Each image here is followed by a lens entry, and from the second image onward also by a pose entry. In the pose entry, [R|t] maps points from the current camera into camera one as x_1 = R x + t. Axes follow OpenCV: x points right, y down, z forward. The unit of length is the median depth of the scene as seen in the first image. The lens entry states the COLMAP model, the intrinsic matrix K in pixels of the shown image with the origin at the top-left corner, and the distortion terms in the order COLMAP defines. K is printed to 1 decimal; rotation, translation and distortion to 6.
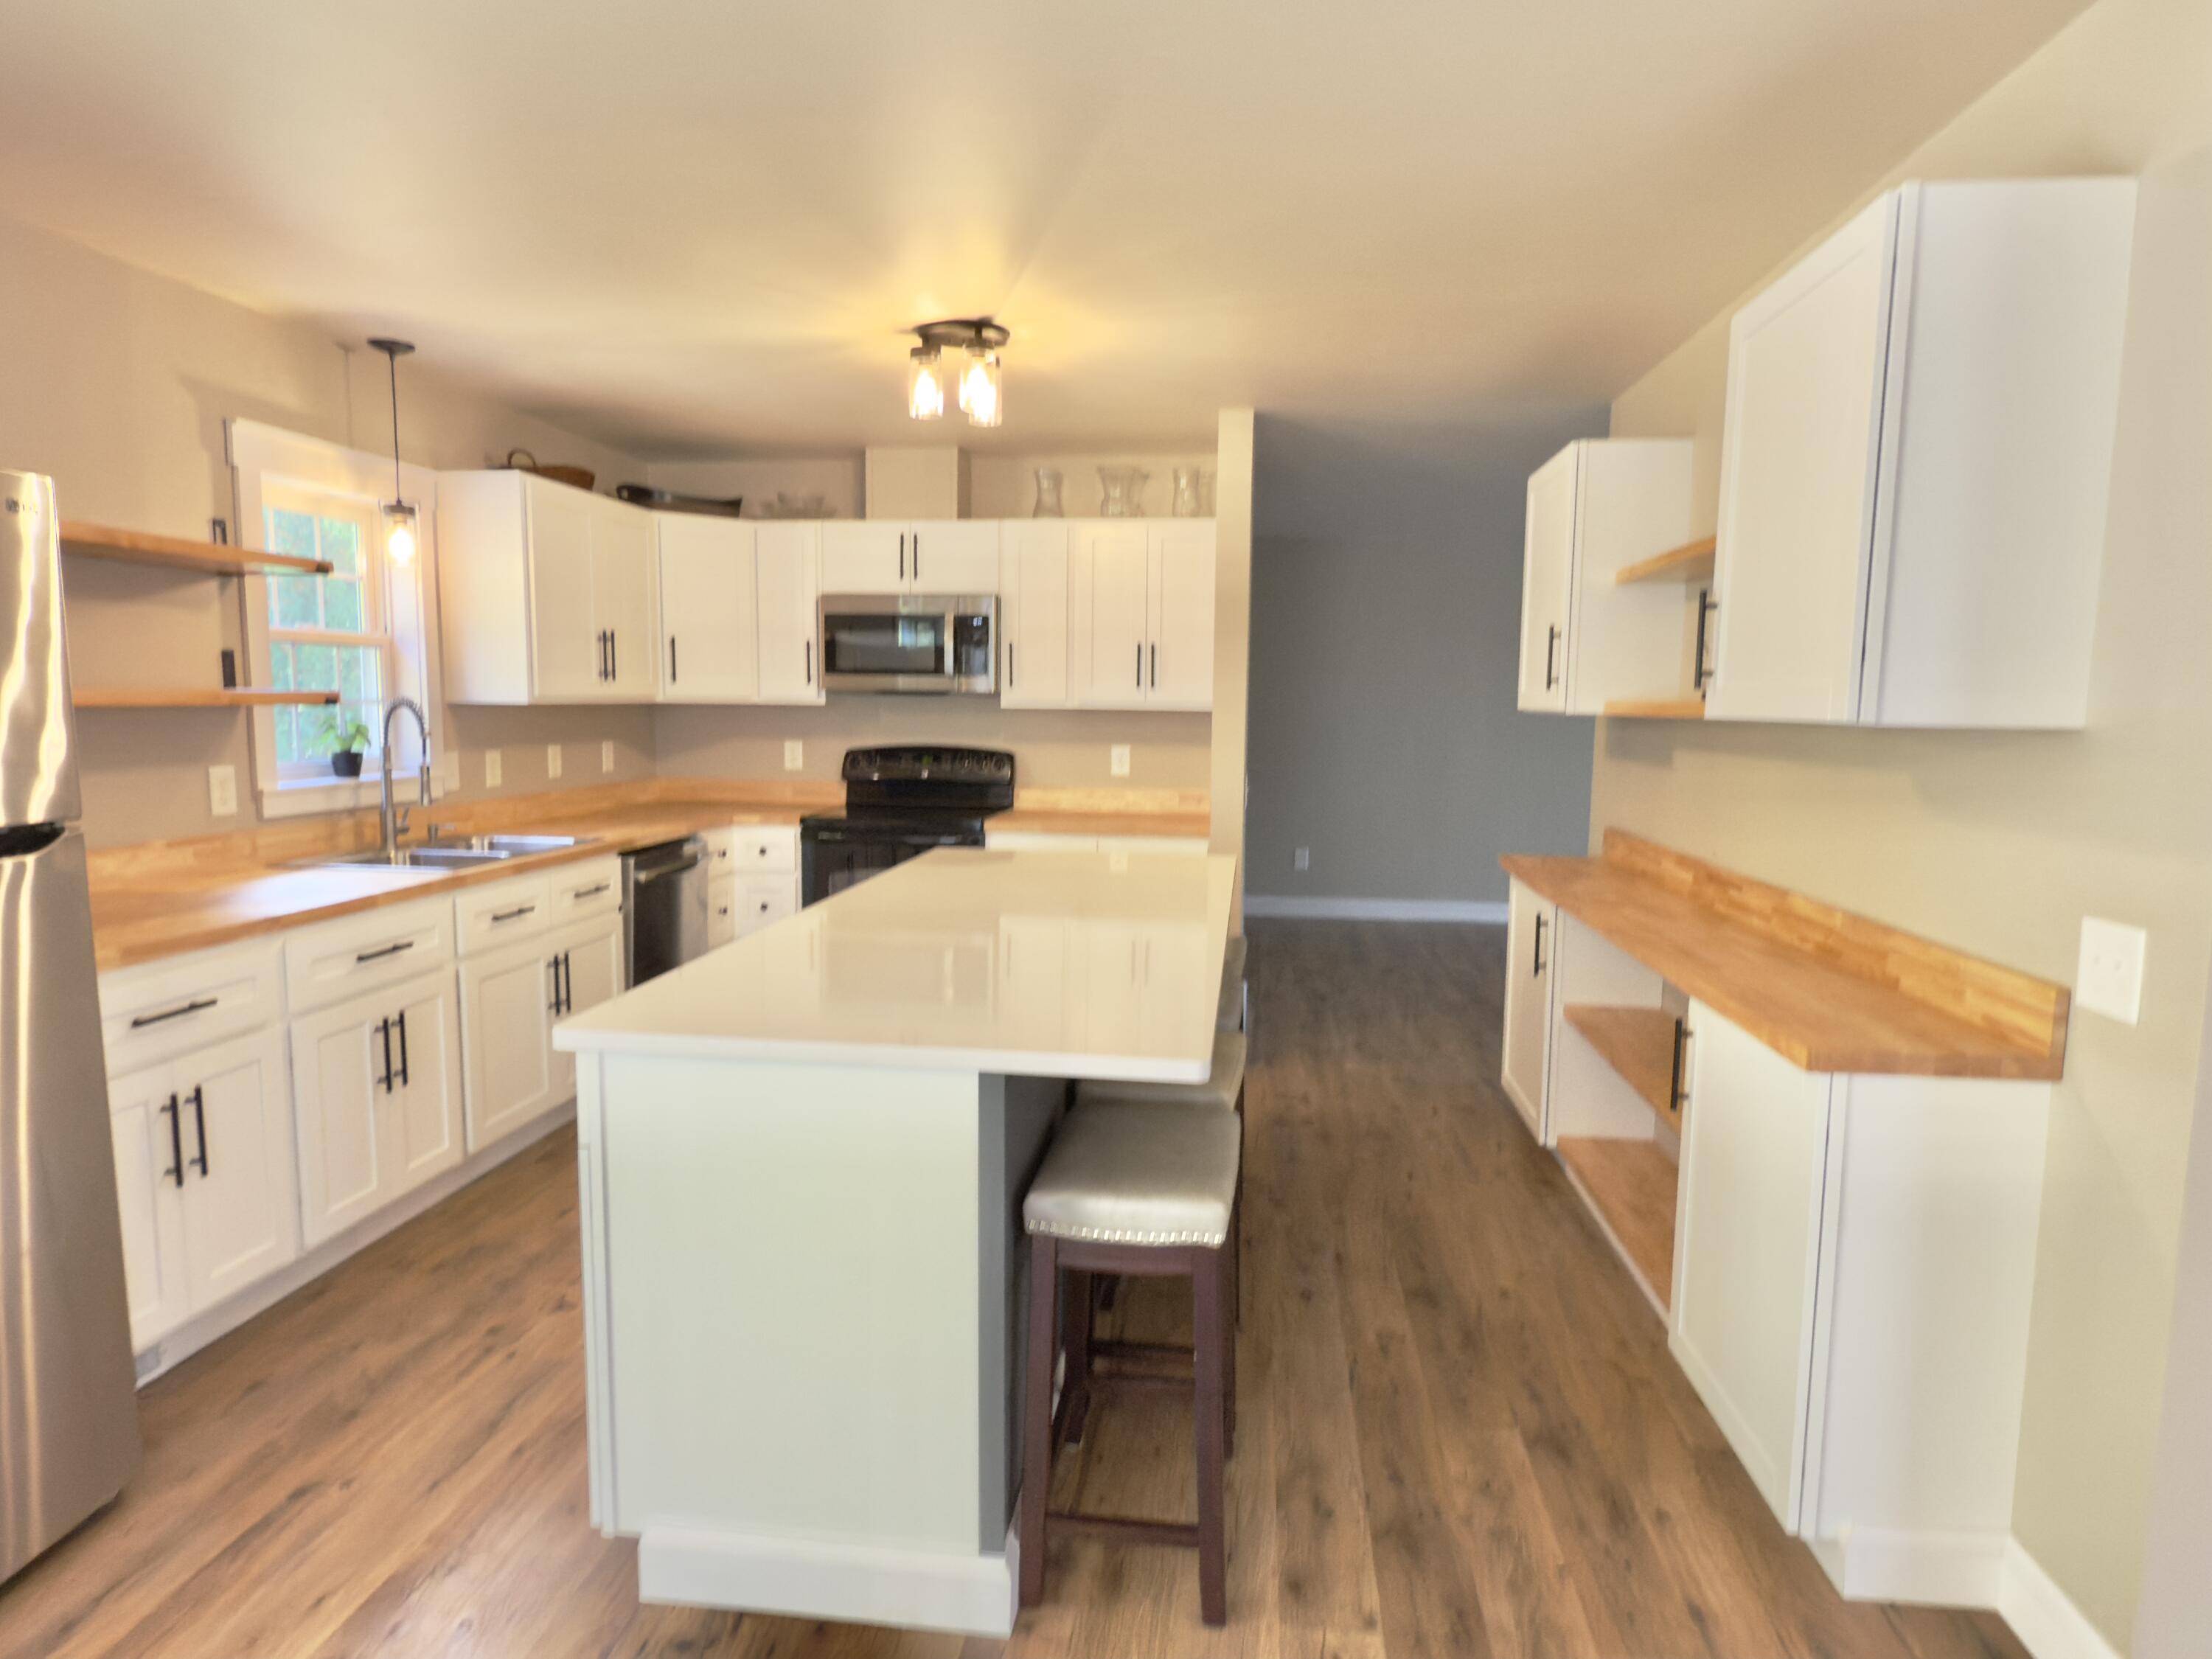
lens RADIAL K [[1308.1, 0, 1129.6], [0, 1308.1, 842.6], [0, 0, 1]] dist [-0.001274, 0.002158]
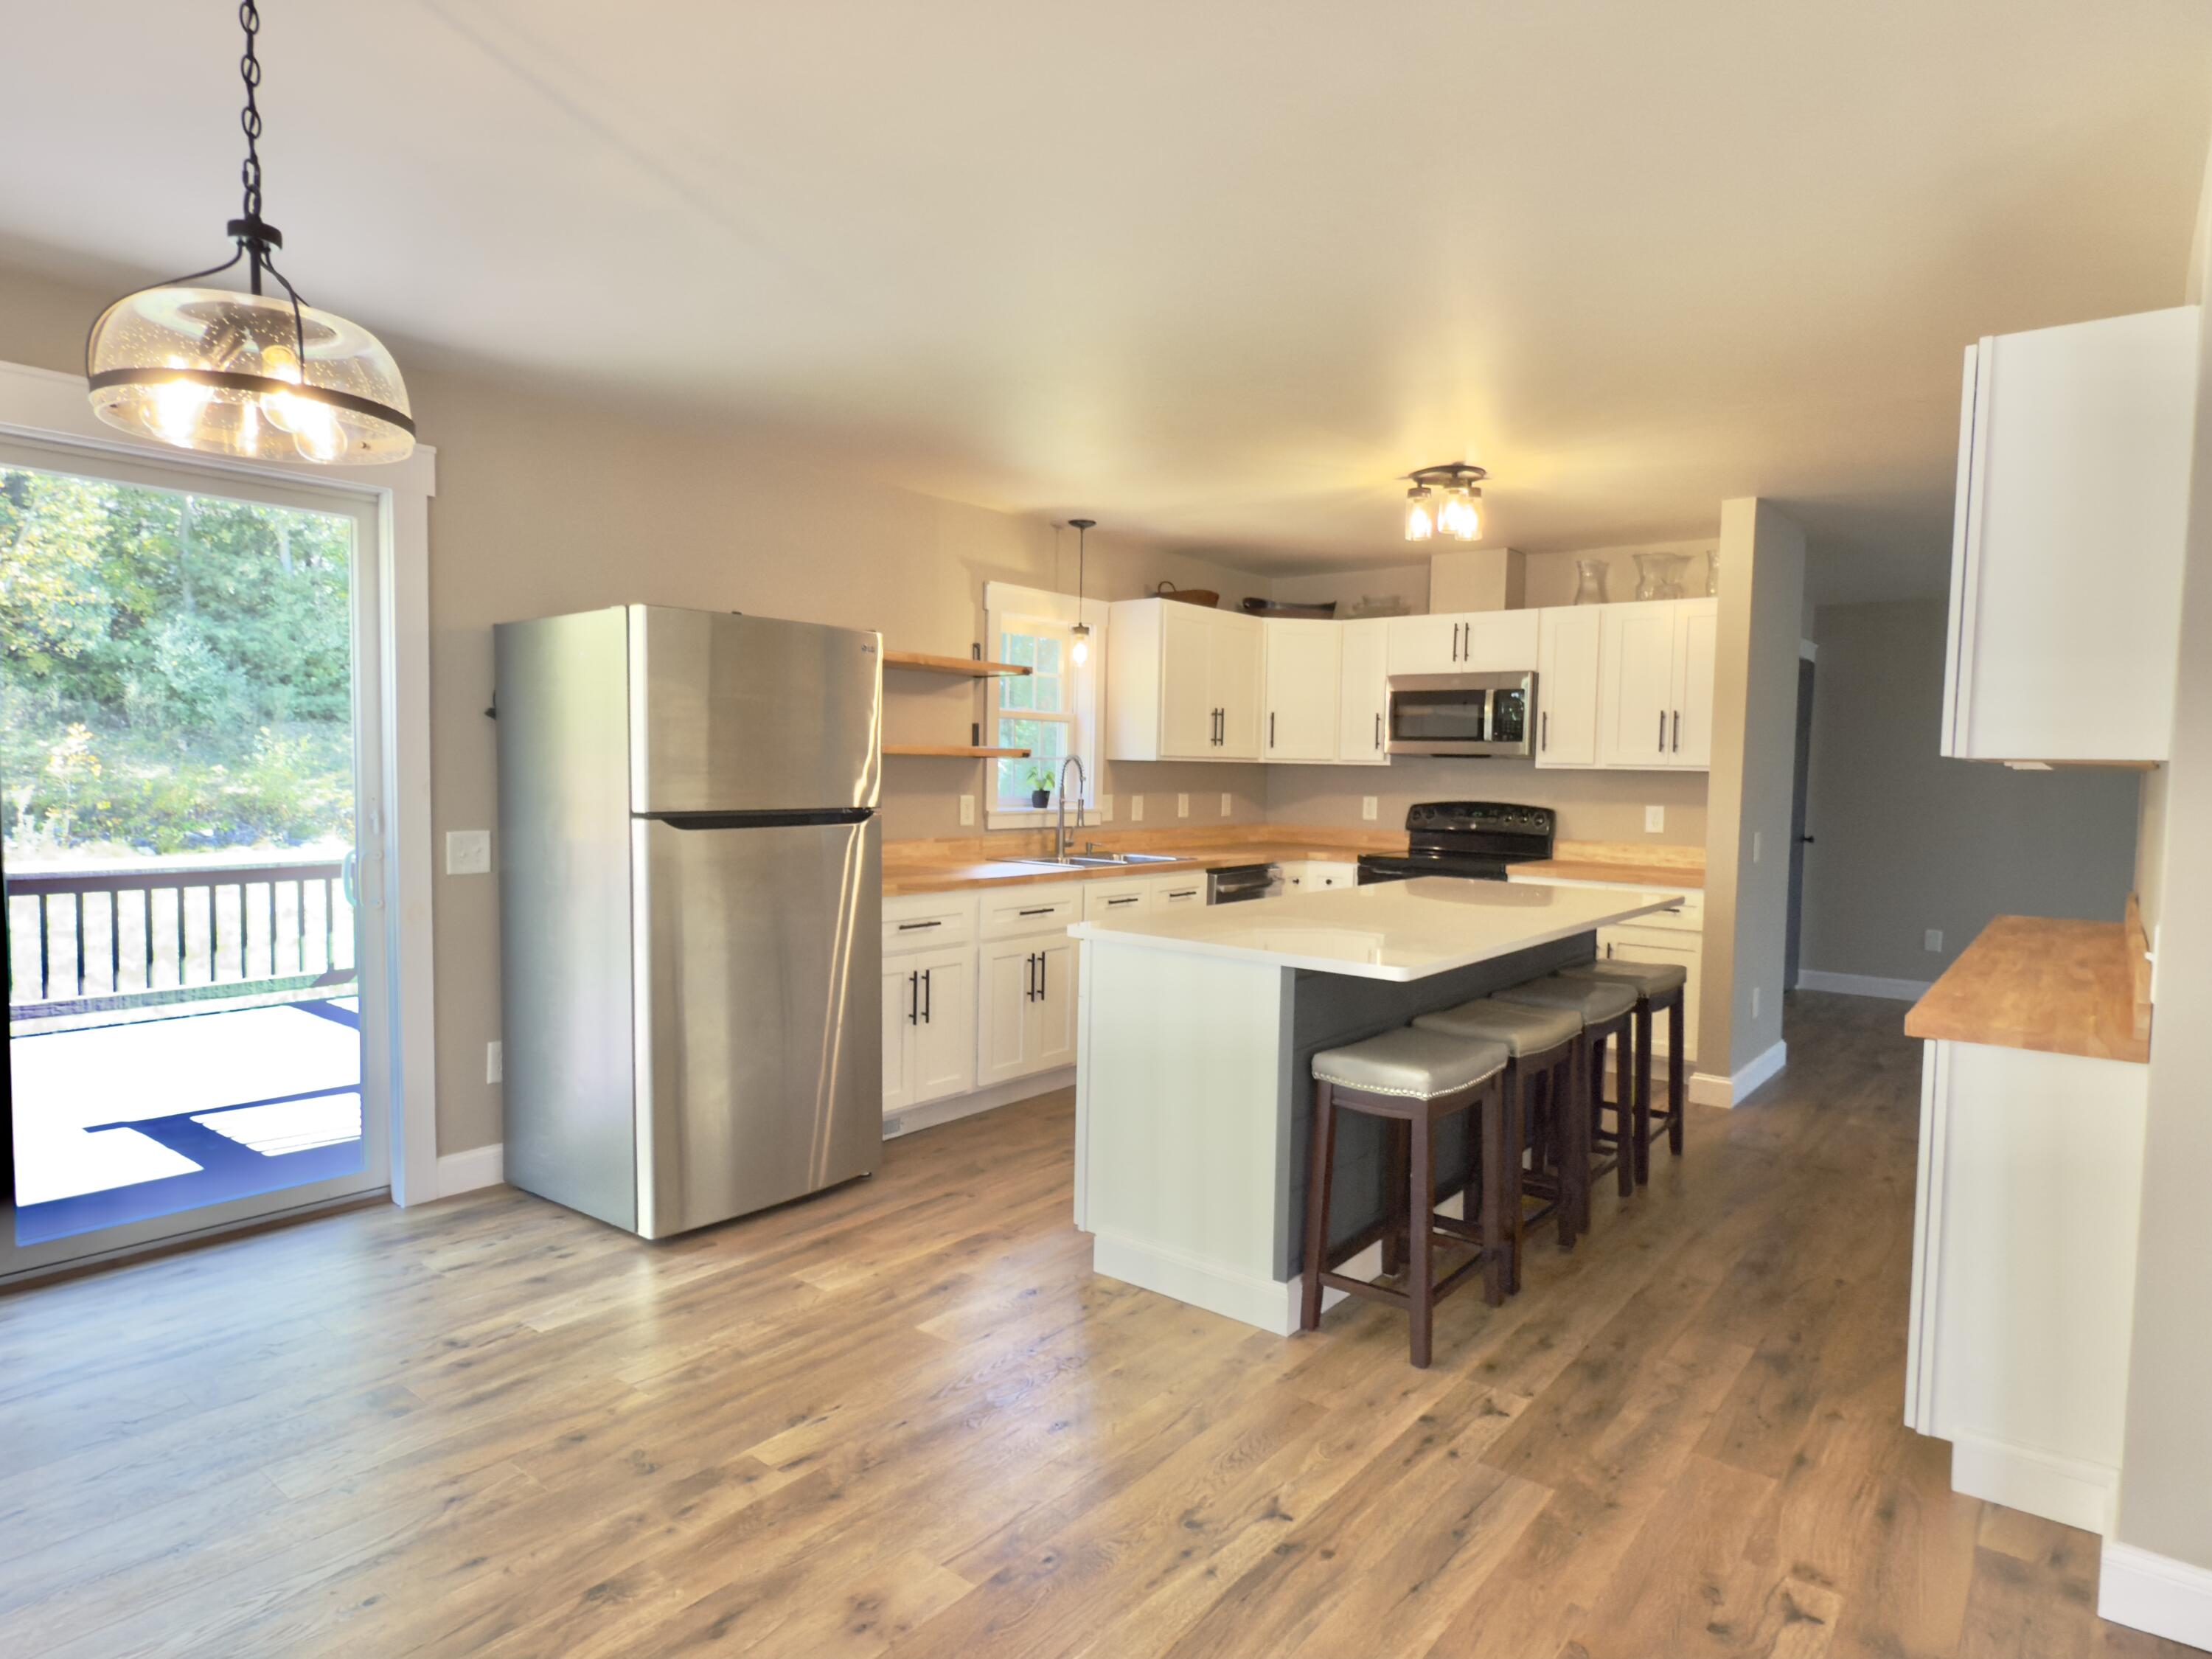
lens RADIAL K [[1308.1, 0, 1088.2], [0, 1308.1, 848.2], [0, 0, 1]] dist [-0.001274, 0.002158]
pose [[0.843552, 0.038645, -0.535656, 0.277085], [-0.069047, 0.996934, -0.036813, 0.052336], [0.532591, 0.068039, 0.843634, -0.256440]]
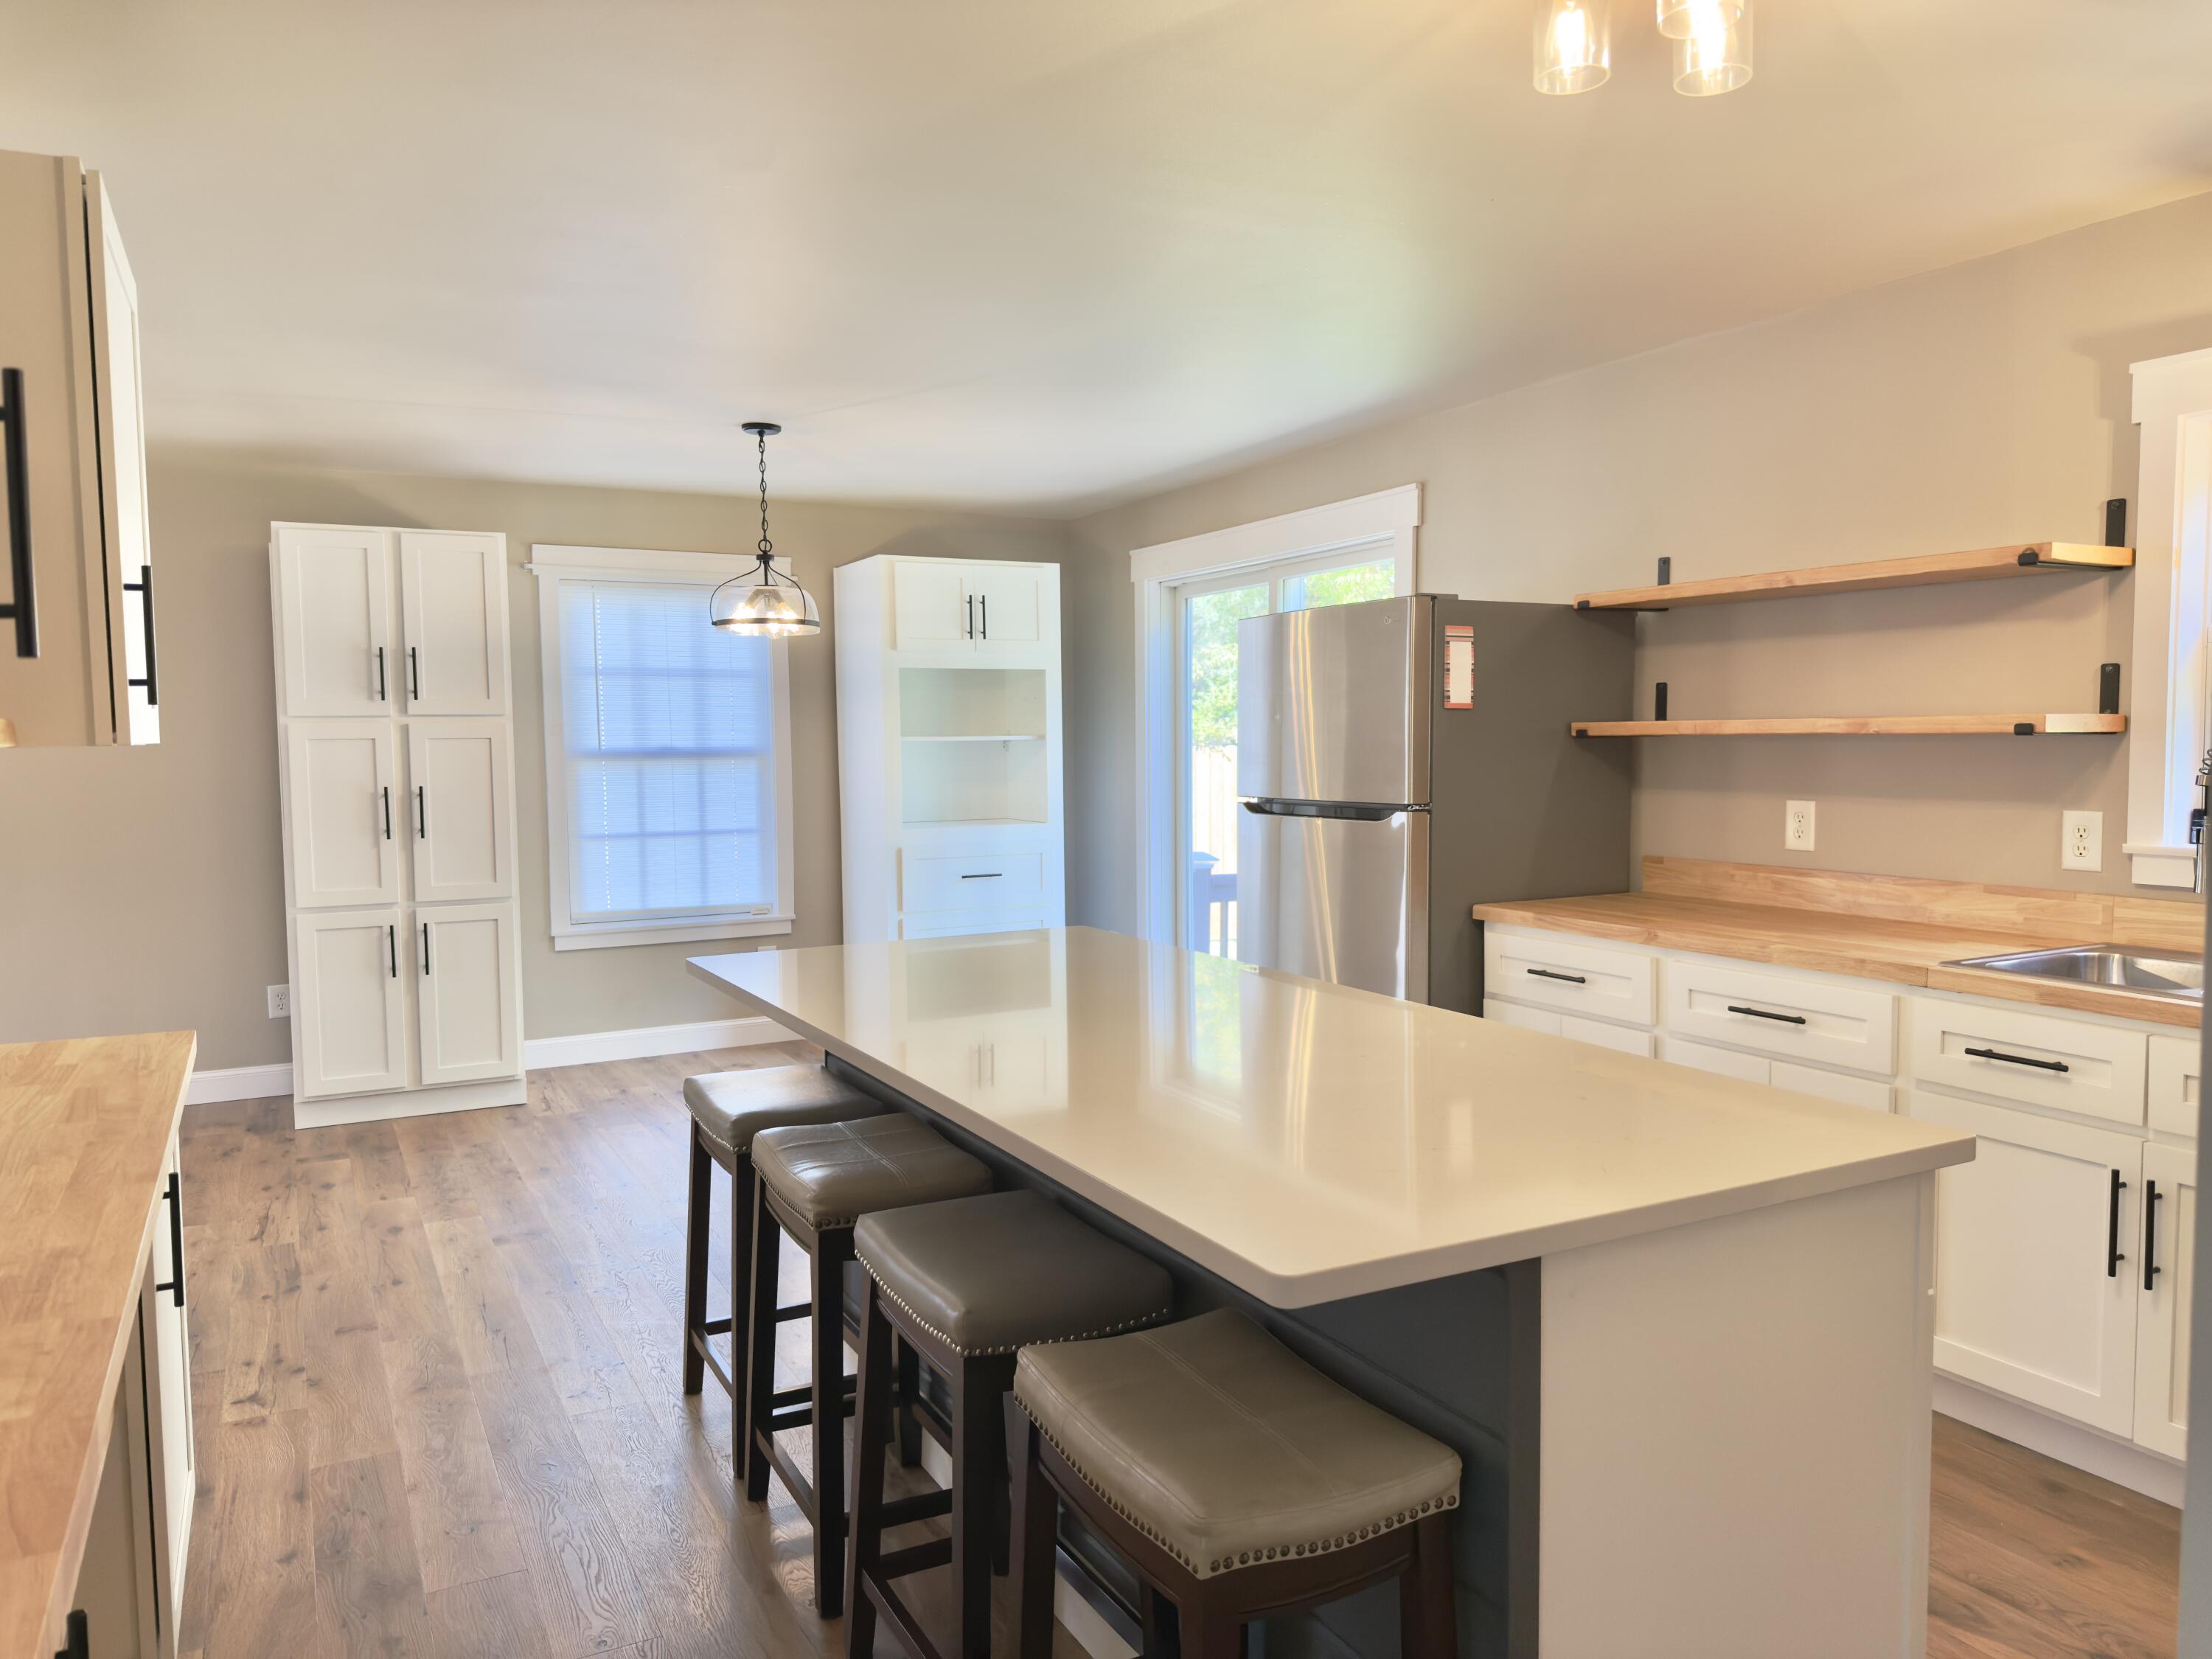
lens RADIAL K [[1562.2, 0, 1103.4], [0, 1562.2, 845.5], [0, 0, 1]] dist [0.043664, -0.014483]
pose [[-0.833449, 0.051497, -0.550192, 0.323706], [-0.050935, 0.984250, 0.169283, -0.160948], [0.550244, 0.169113, -0.817699, 1.378117]]
